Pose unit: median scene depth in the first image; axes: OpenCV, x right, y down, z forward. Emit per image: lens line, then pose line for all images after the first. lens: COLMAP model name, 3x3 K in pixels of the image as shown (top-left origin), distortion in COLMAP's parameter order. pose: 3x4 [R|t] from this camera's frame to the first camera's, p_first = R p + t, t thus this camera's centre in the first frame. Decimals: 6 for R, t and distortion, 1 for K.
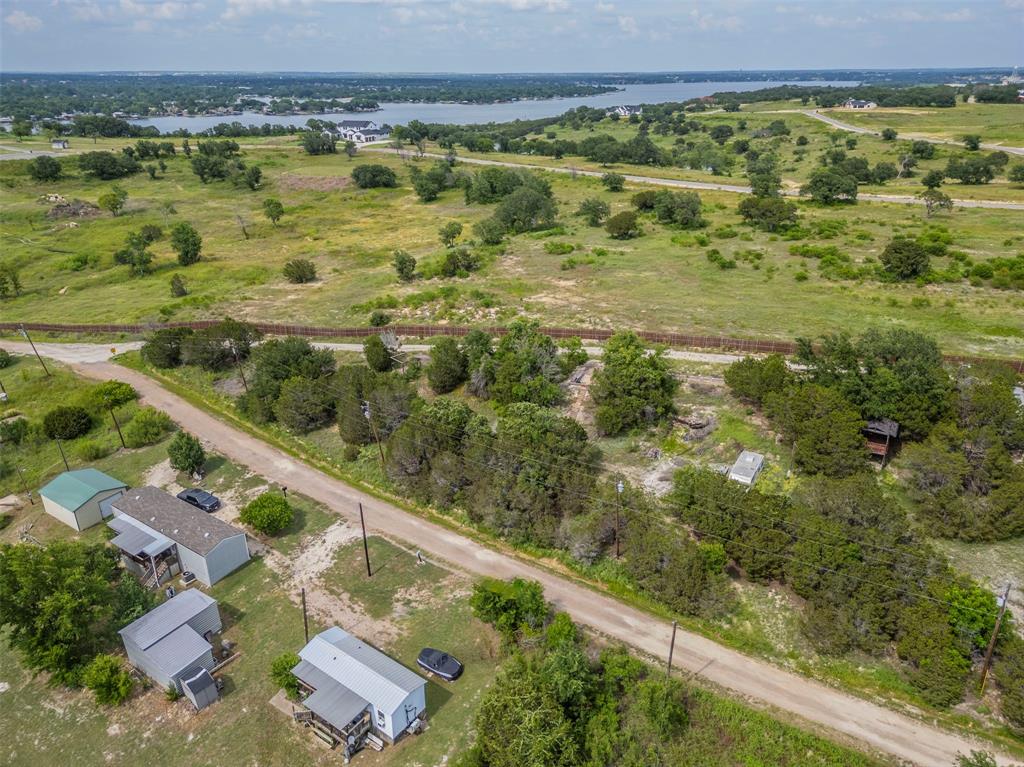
lens RADIAL K [[713.0, 0, 509.3], [0, 713.0, 382.5], [0, 0, 1]] dist [0.043436, -0.033748]
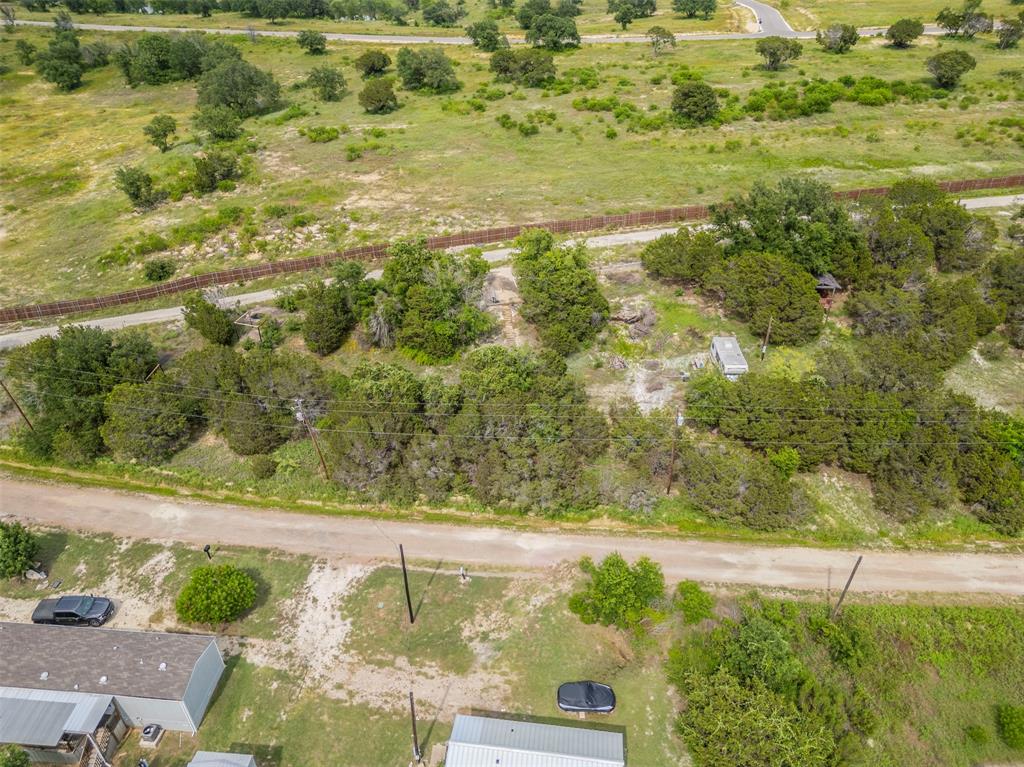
lens RADIAL K [[713.0, 0, 513.3], [0, 713.0, 387.8], [0, 0, 1]] dist [0.043436, -0.033748]
pose [[0.875607, -0.274433, 0.397490, -0.281204], [0.196997, 0.954263, 0.224887, -0.099756], [-0.441026, -0.118608, 0.889622, 0.252941]]
